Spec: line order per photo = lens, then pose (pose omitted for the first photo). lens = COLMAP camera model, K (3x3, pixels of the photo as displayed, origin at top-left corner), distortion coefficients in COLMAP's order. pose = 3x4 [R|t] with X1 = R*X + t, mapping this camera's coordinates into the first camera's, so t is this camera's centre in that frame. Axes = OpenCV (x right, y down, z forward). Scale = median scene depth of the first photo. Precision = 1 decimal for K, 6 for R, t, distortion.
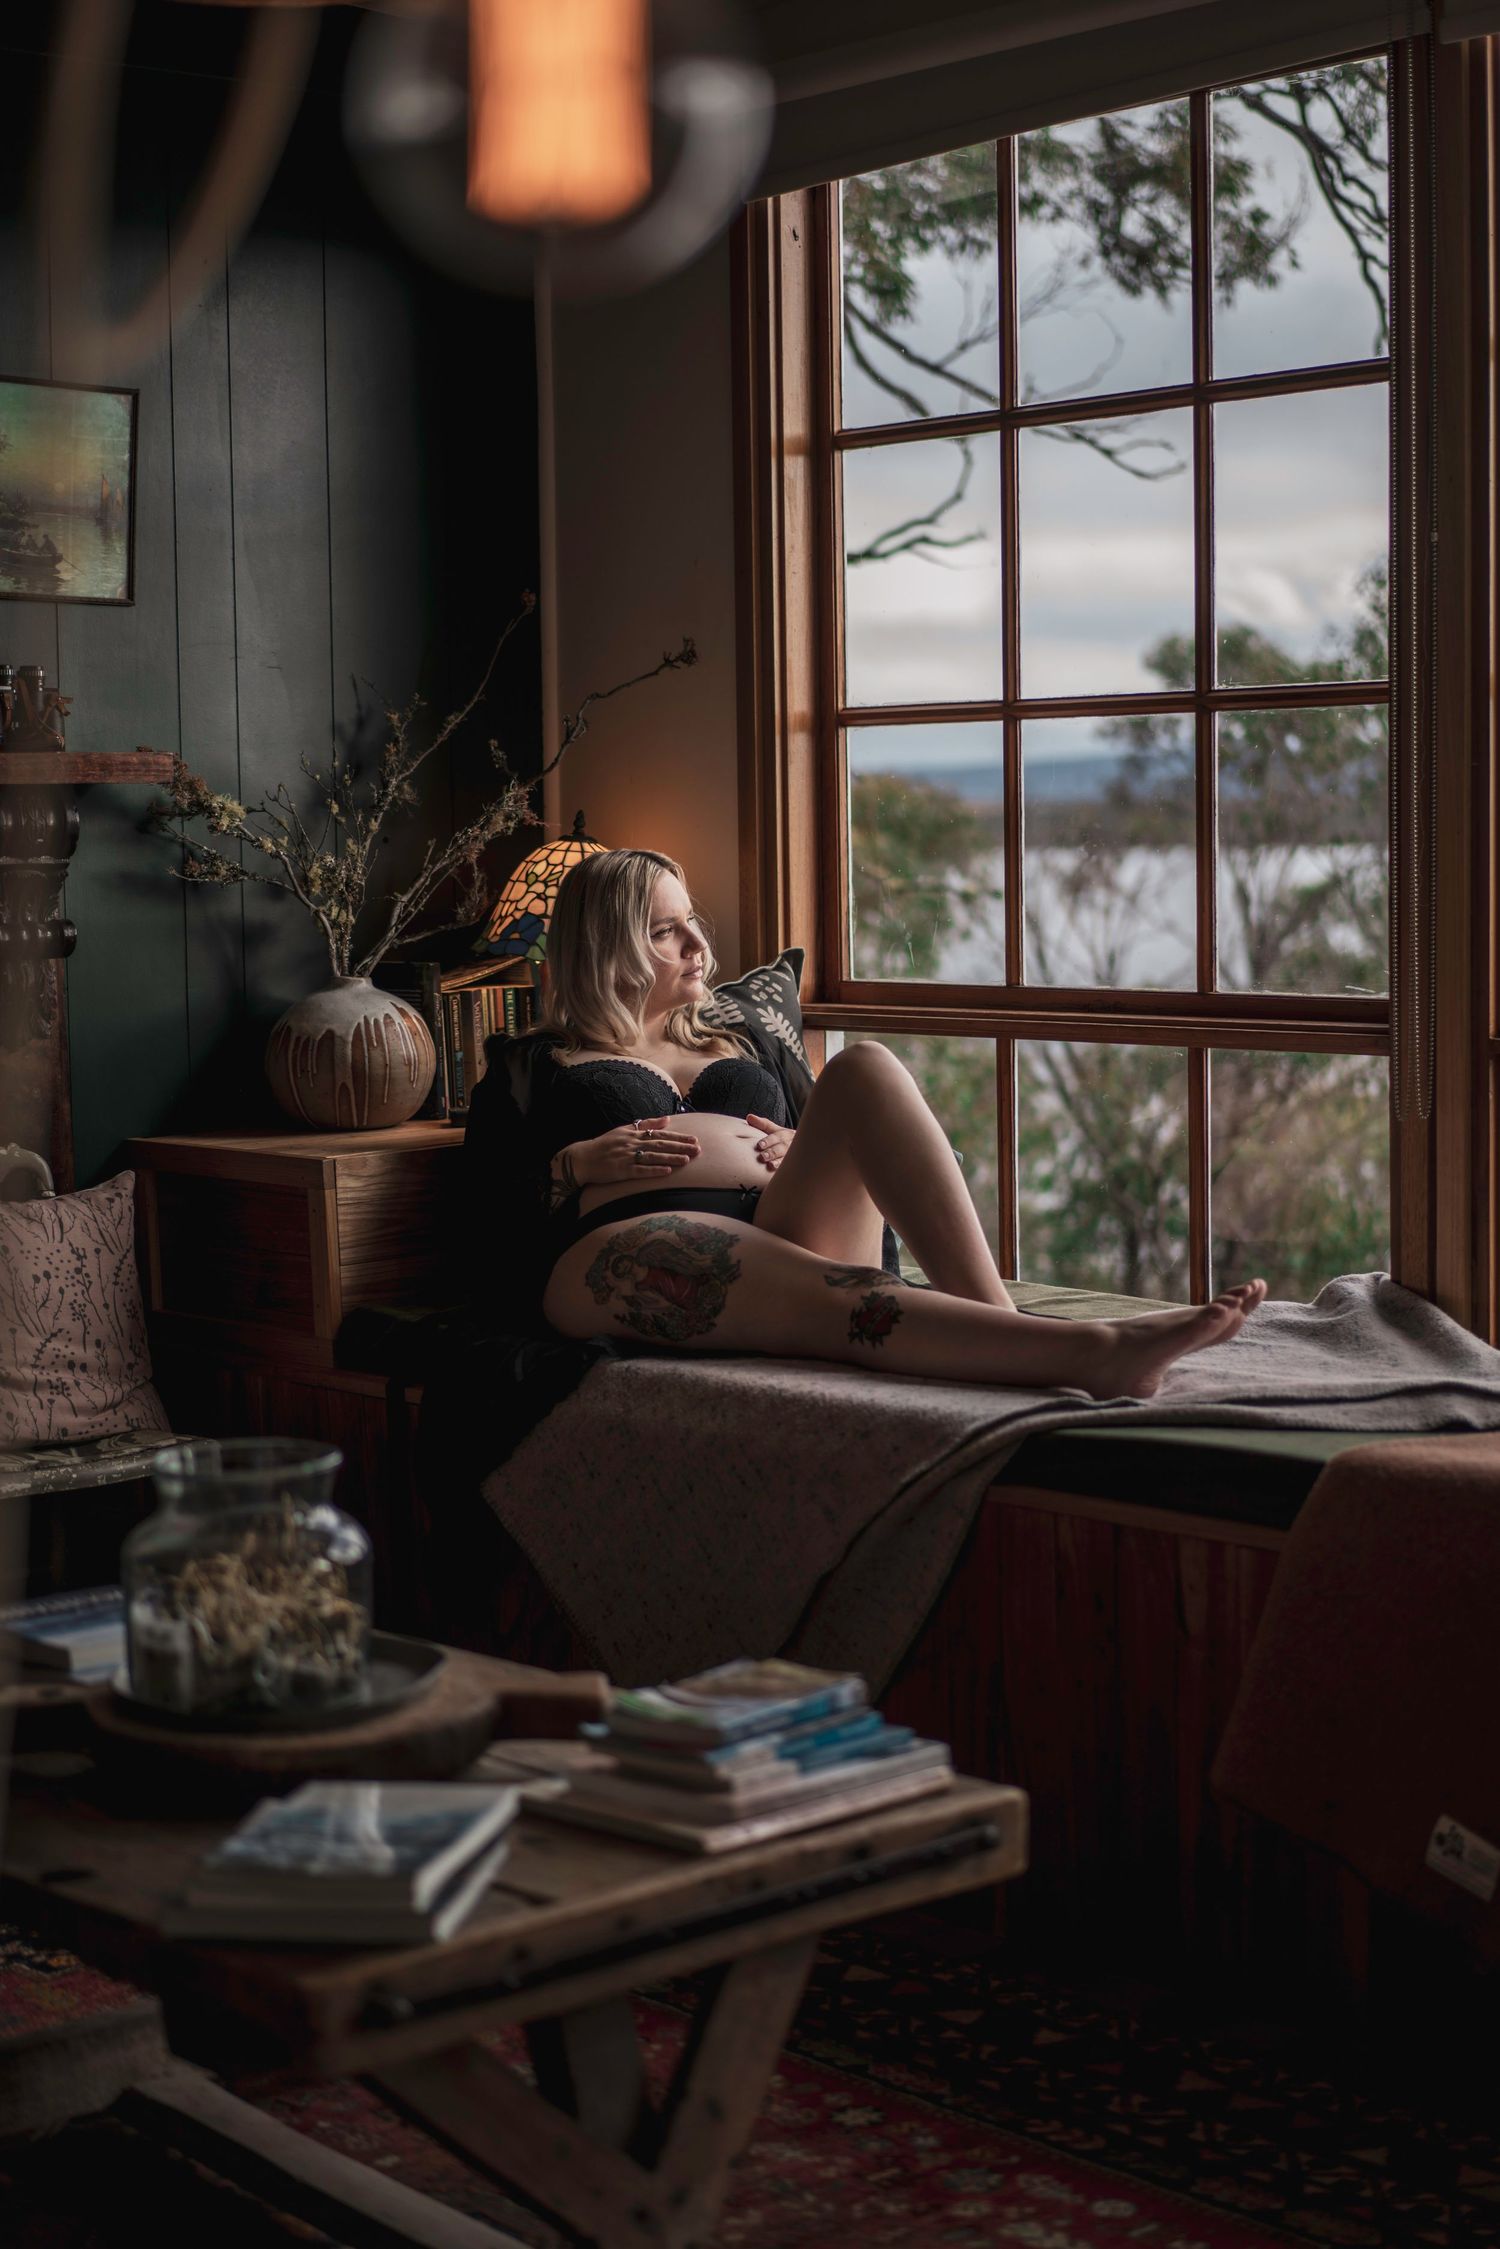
lens RADIAL K [[3464.3, 0, 756.6], [0, 3464.3, 1123.0], [0, 0, 1]] dist [-0.195372, 0.000000]
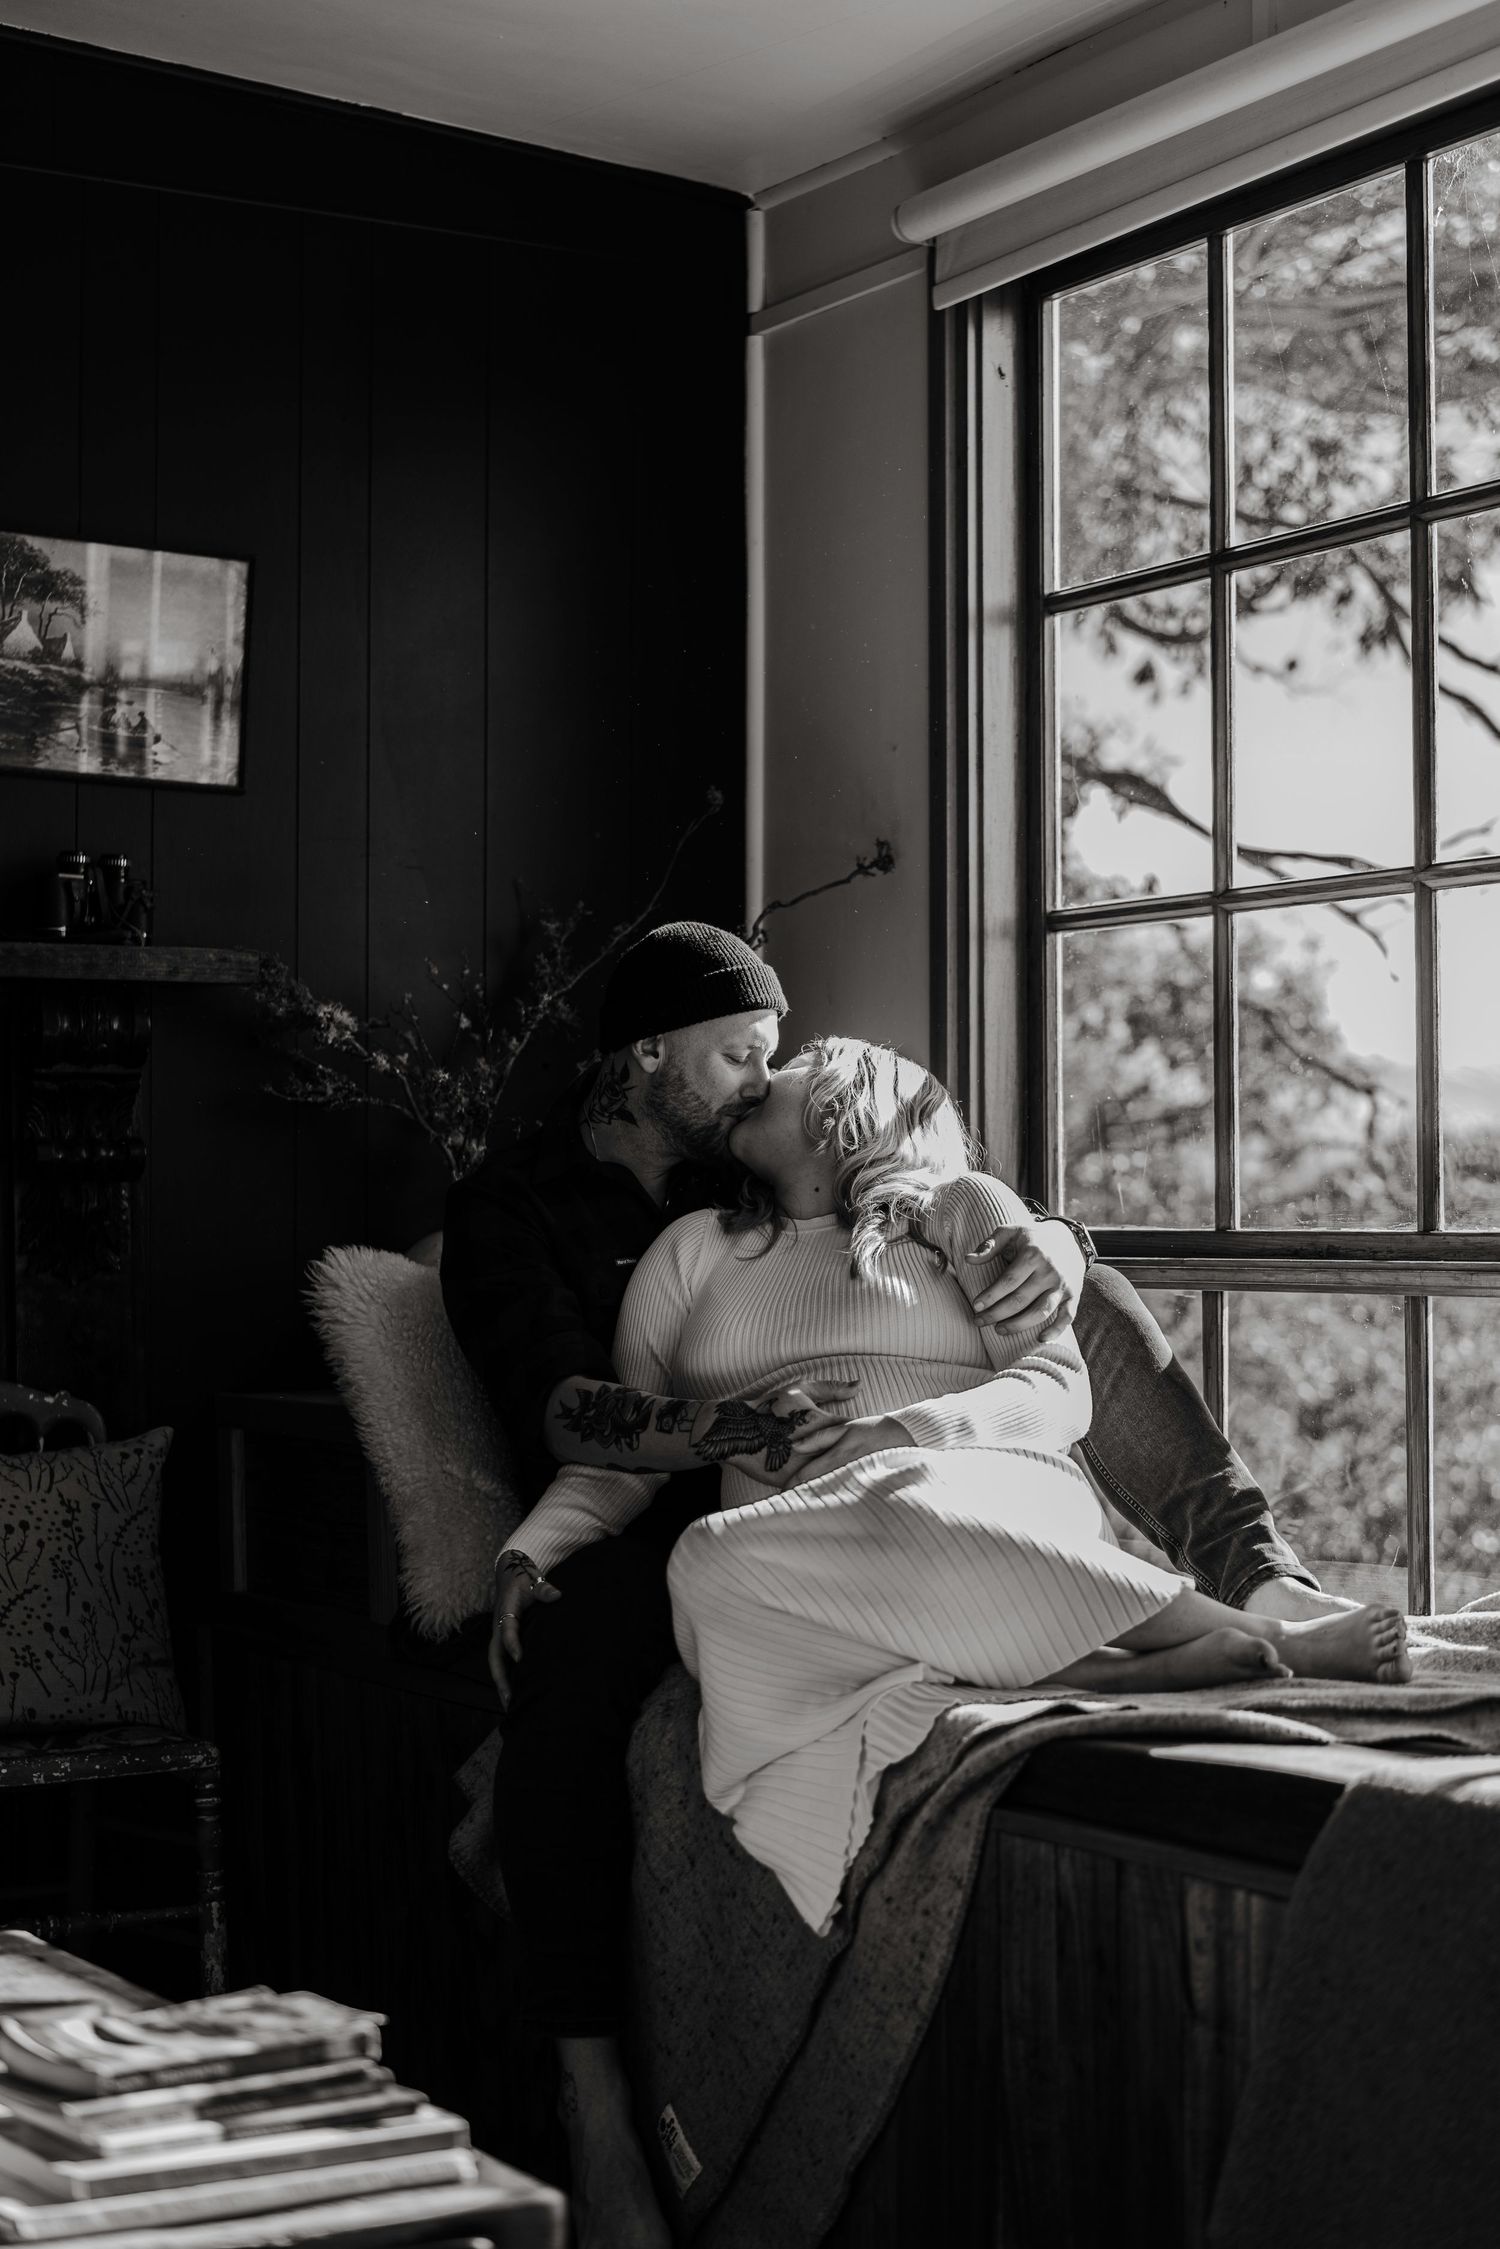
lens RADIAL K [[3464.3, 0, 743.7], [0, 3464.3, 1128.7], [0, 0, 1]] dist [-0.195372, 0.000000]
pose [[0.980323, 0.005678, -0.197317, 0.132126], [-0.026382, 0.994387, -0.102461, 0.026319], [0.195627, 0.105651, 0.974971, 0.166495]]
